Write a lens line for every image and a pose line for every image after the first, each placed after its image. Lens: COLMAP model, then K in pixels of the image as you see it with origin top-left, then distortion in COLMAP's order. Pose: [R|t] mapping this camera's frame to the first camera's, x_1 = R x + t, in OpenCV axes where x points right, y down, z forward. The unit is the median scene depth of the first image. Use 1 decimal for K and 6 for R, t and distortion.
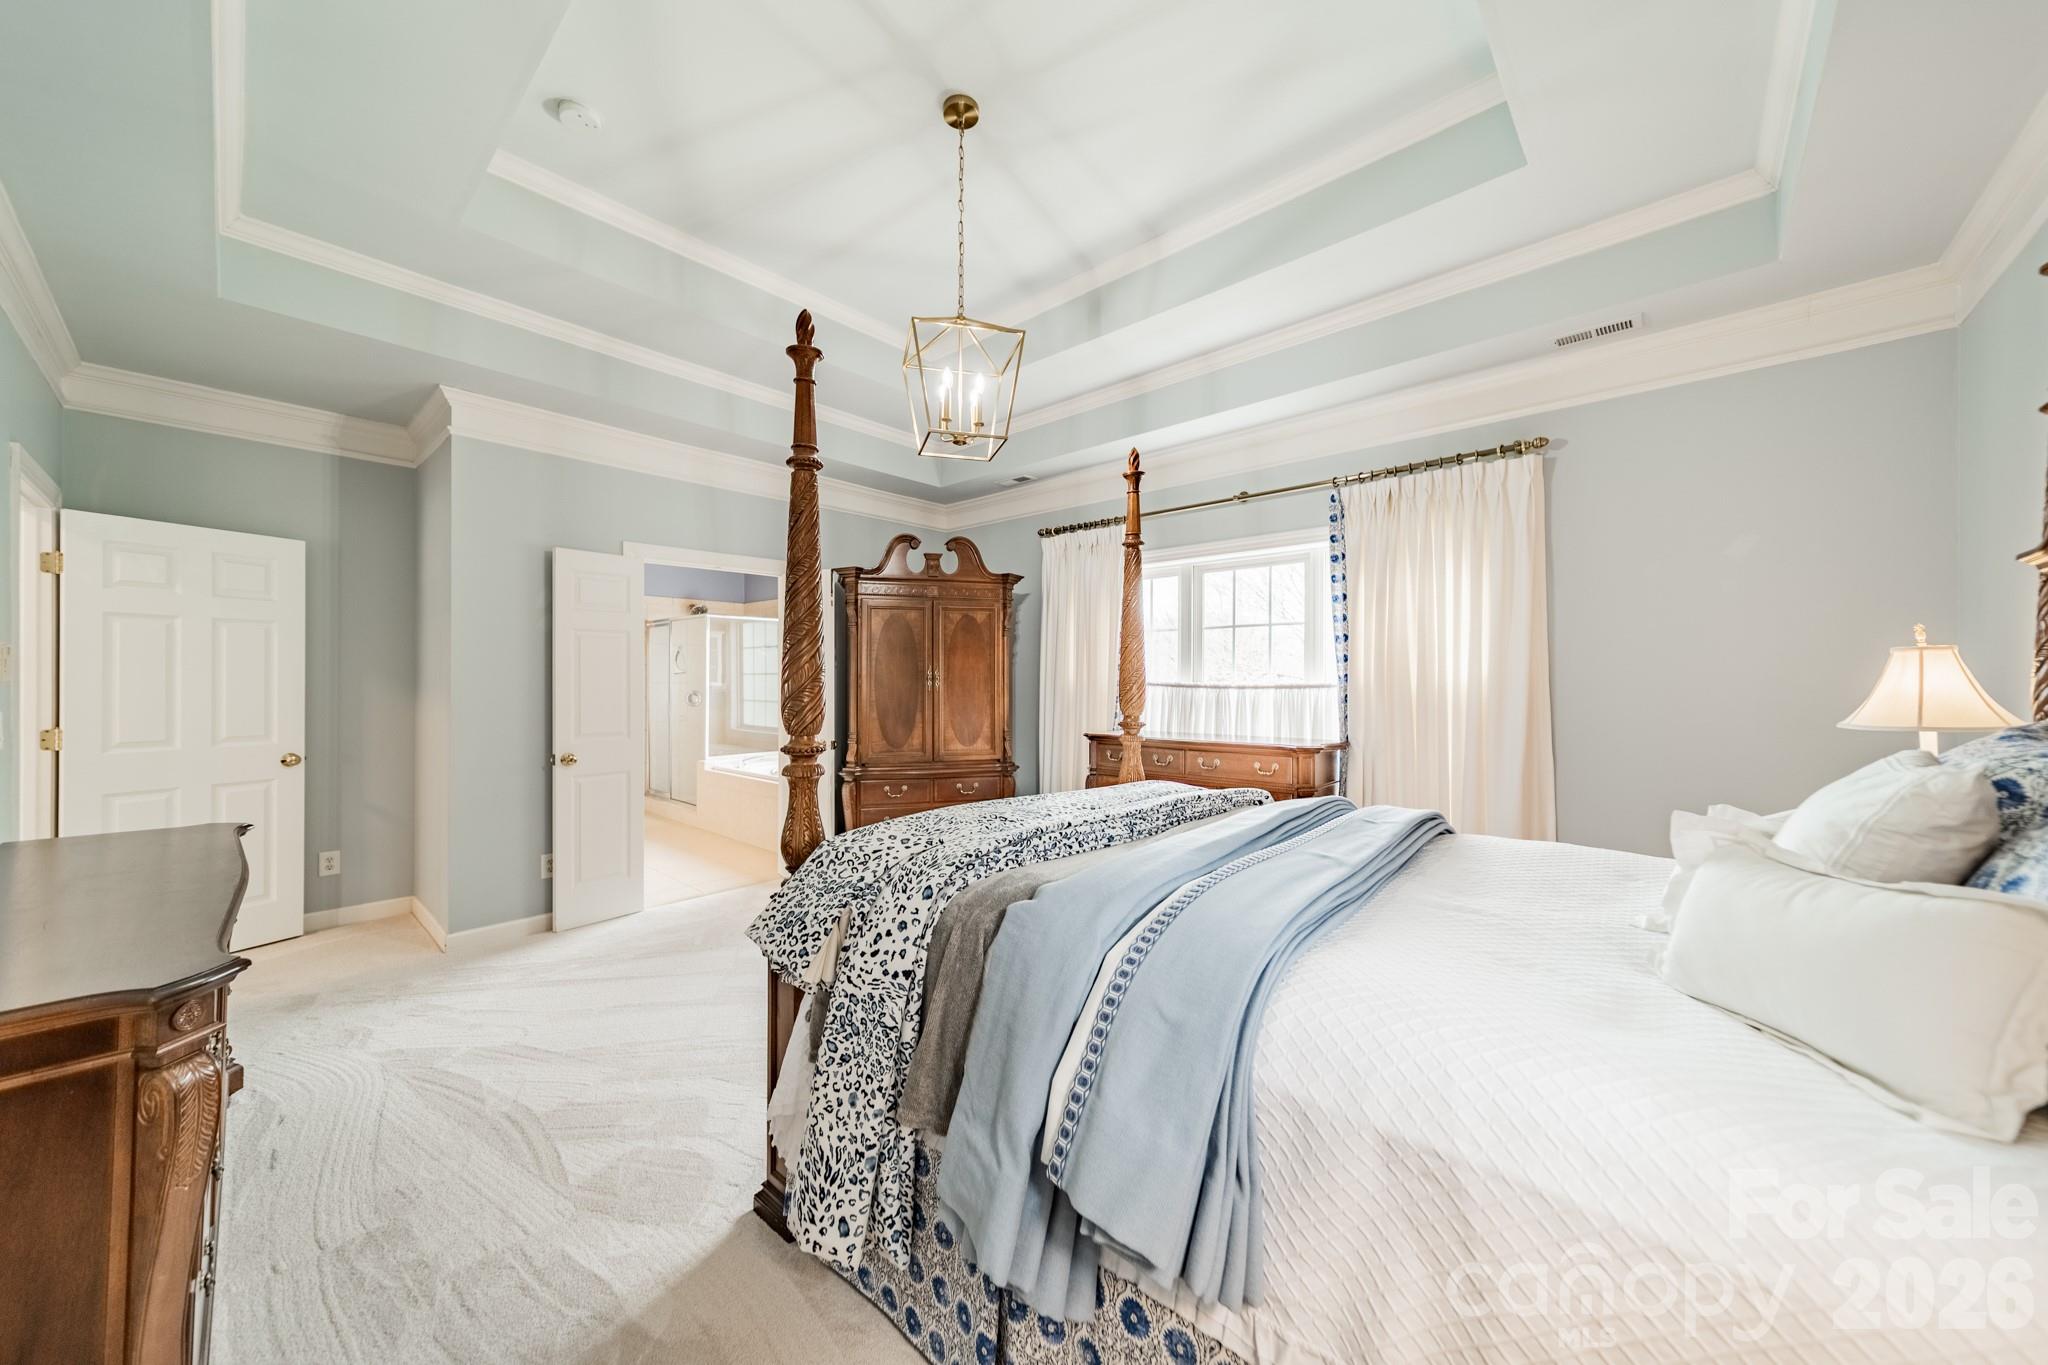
lens RADIAL K [[722.1, 0, 1019.6], [0, 722.1, 678.3], [0, 0, 1]] dist [0.007395, 0.000084]
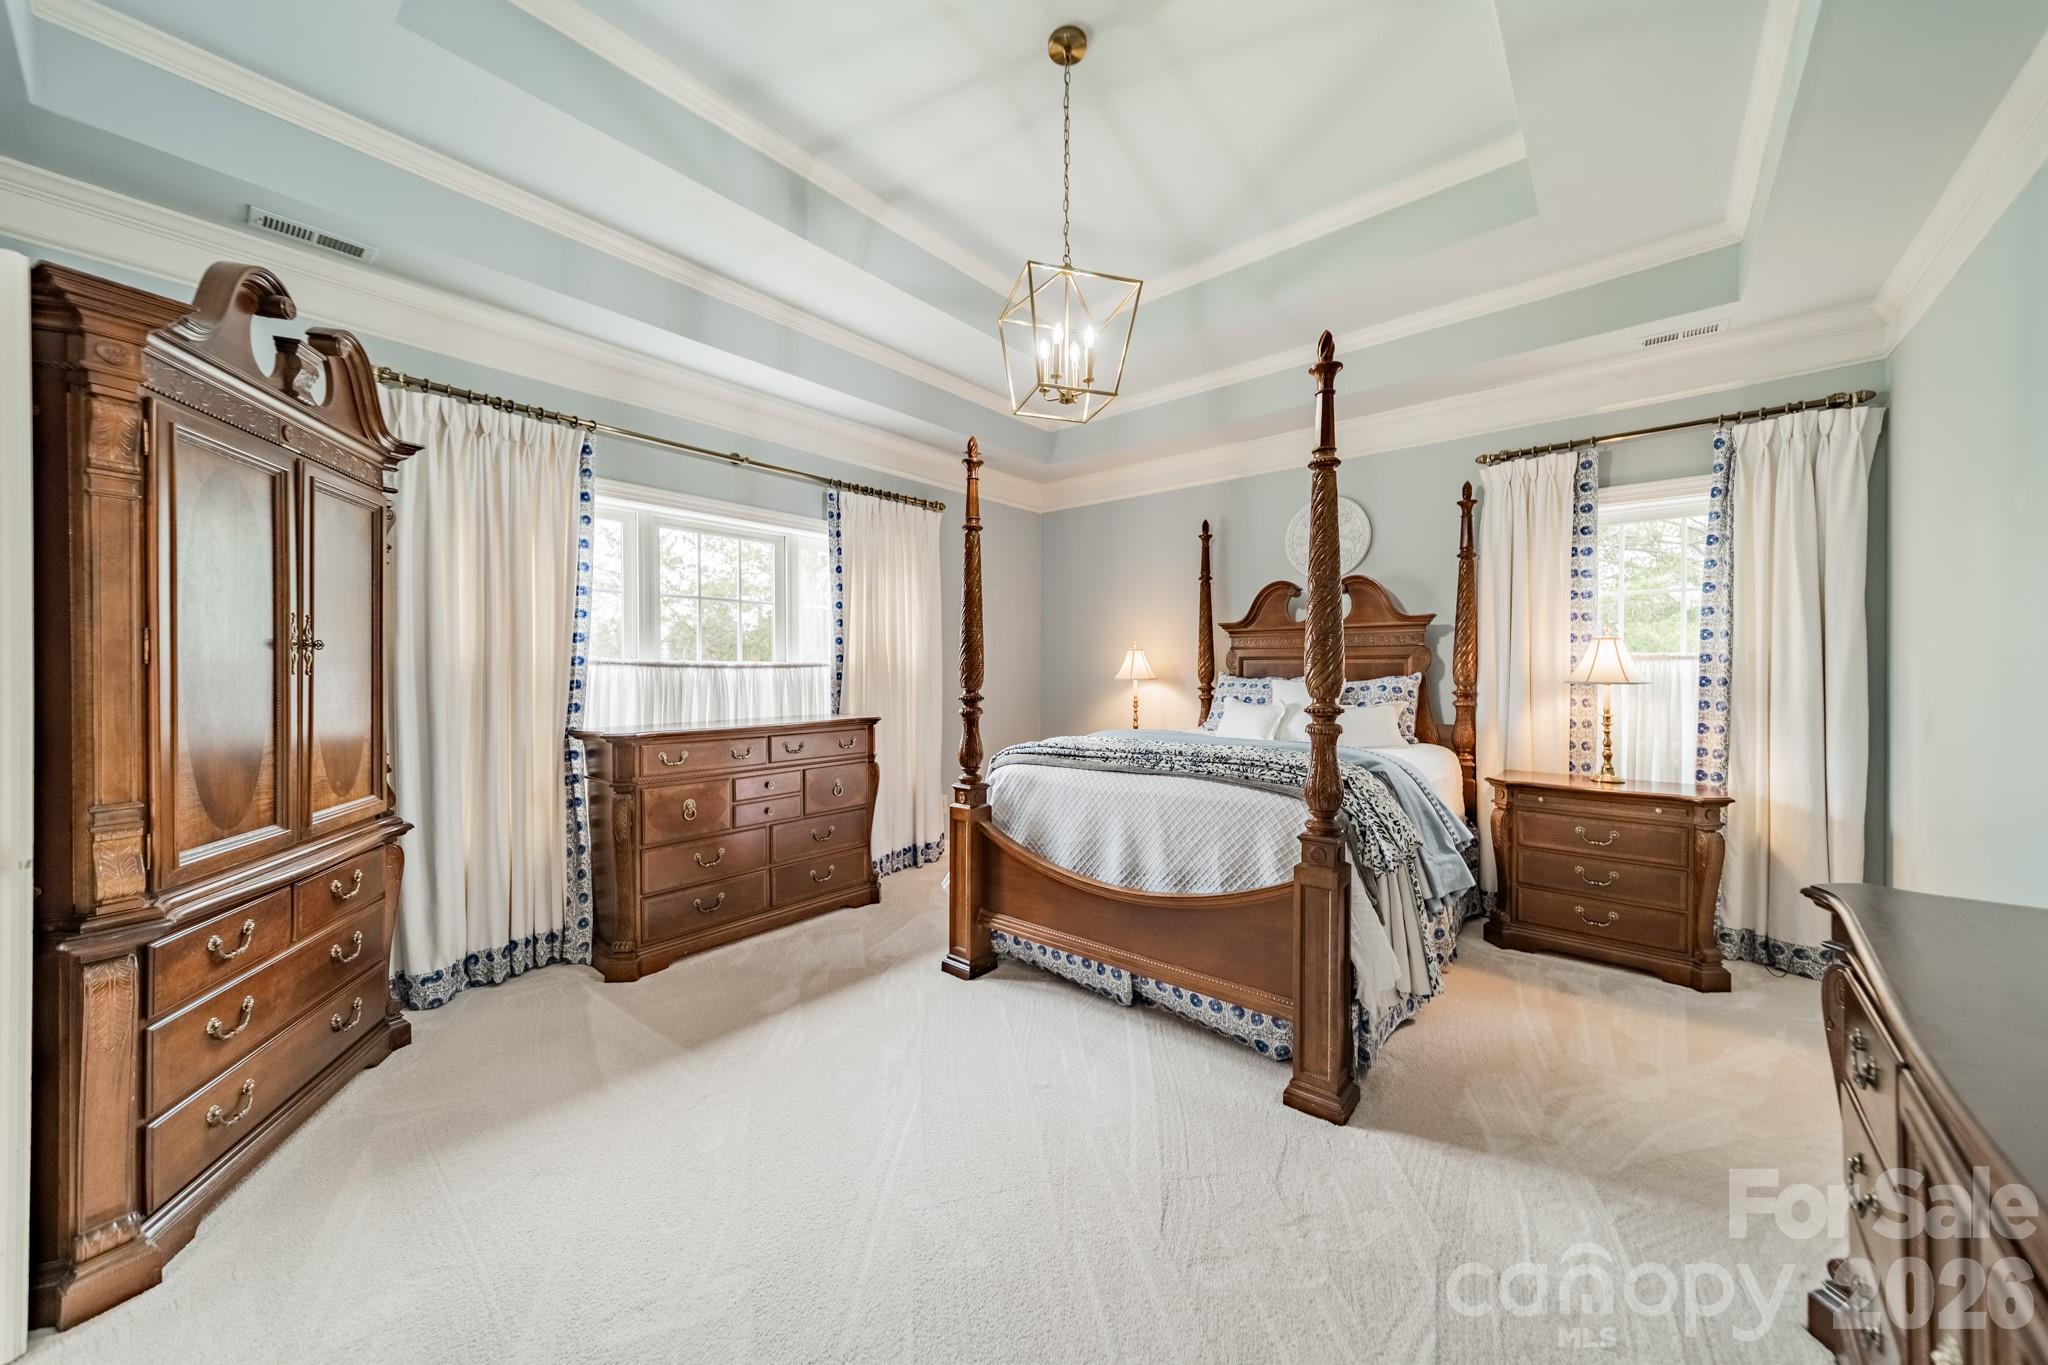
lens RADIAL K [[722.1, 0, 1028.9], [0, 722.1, 675.6], [0, 0, 1]] dist [0.007395, 0.000084]
pose [[-0.038983, -0.007092, 0.999215, -0.687116], [-0.003977, 0.999968, 0.006943, 0.017664], [-0.999232, -0.003703, -0.039010, 0.731289]]
